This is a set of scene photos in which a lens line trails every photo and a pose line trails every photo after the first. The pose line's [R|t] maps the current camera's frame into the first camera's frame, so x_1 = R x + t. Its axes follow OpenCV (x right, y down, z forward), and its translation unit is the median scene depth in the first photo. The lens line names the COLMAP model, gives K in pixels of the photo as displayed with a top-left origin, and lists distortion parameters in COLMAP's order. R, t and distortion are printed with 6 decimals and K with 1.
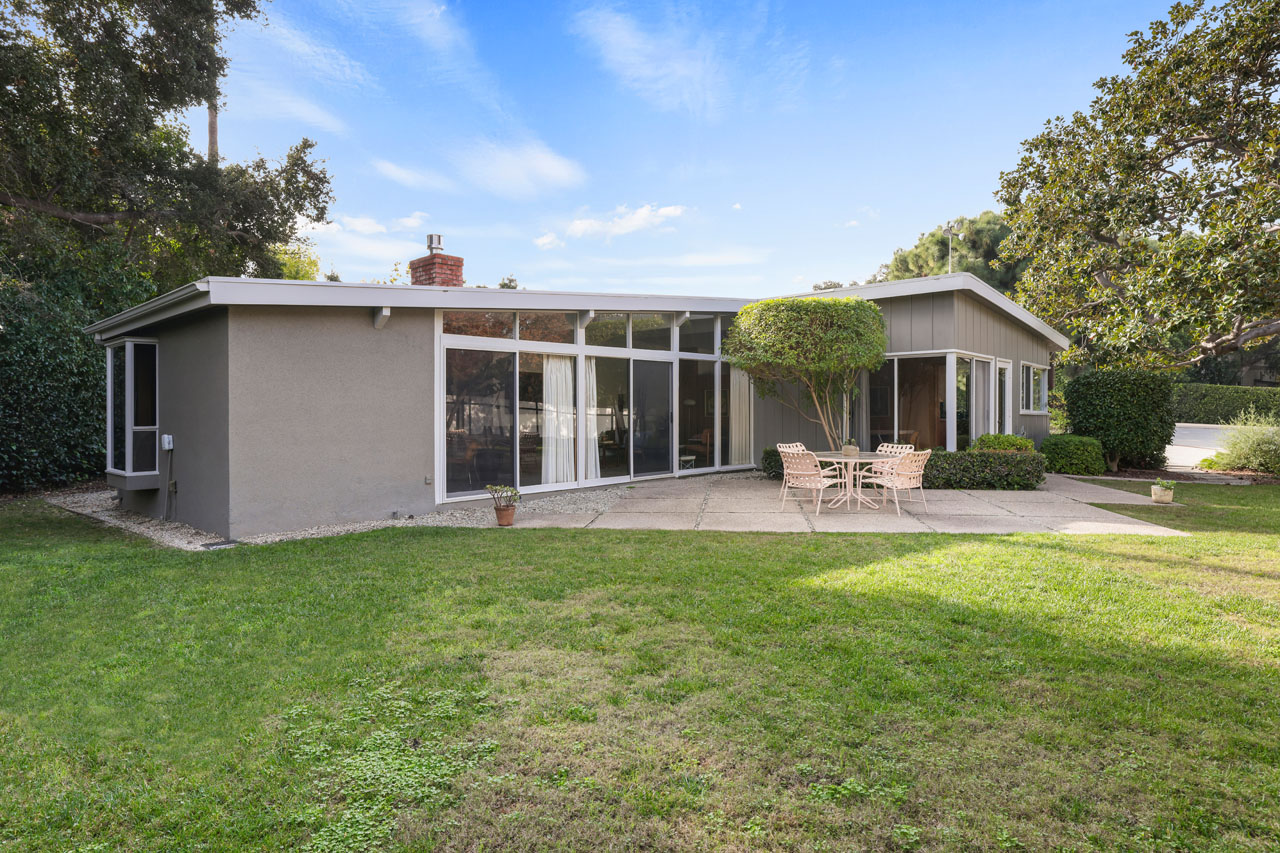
lens RADIAL K [[758.0, 0, 640.0], [0, 758.0, 426.5], [0, 0, 1]] dist [-0.021376, 0.000643]
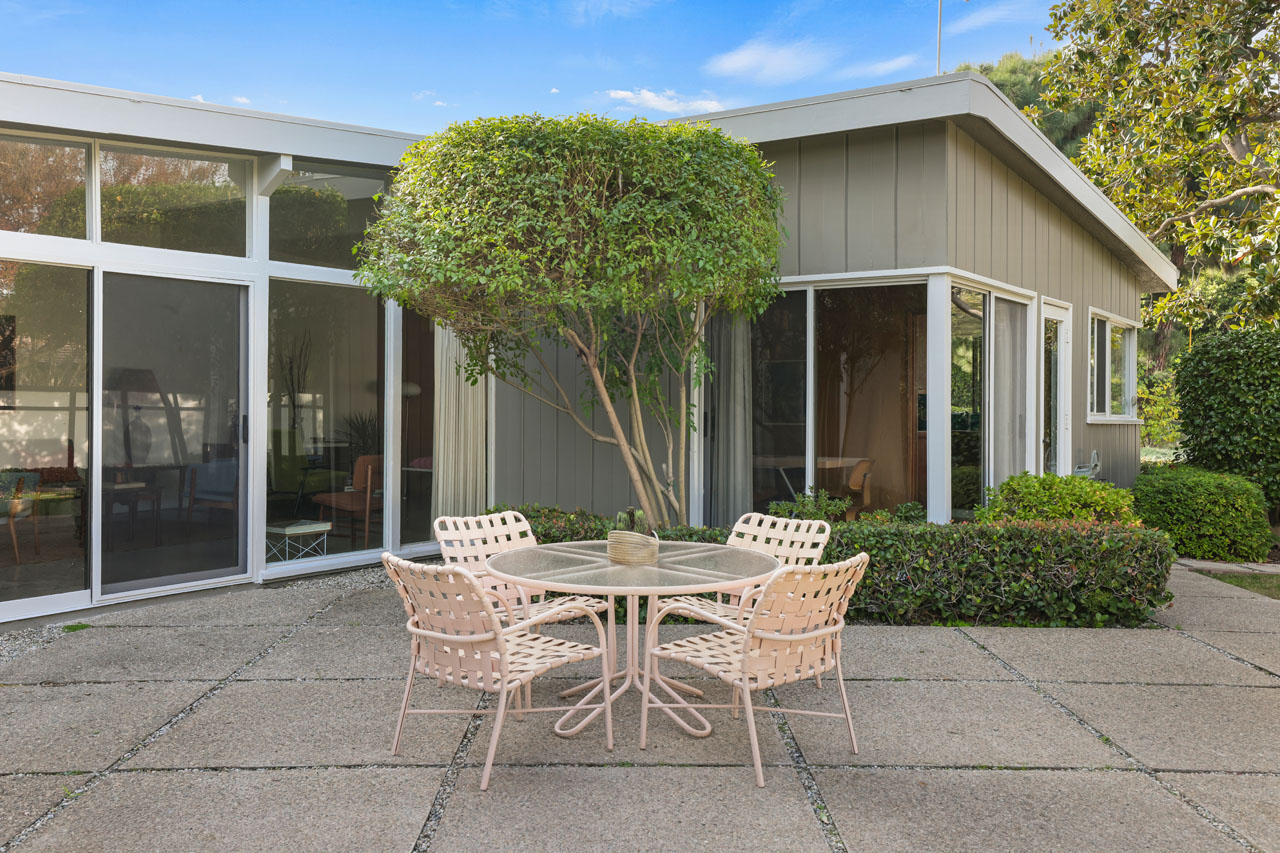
lens RADIAL K [[1171.1, 0, 642.7], [0, 1171.1, 398.6], [0, 0, 1]] dist [0.033578, 0.000501]
pose [[0.990872, 0.010326, 0.134410, 0.164537], [-0.007396, 0.999724, -0.022285, -0.015615], [-0.134604, 0.021087, 0.990675, 0.384481]]
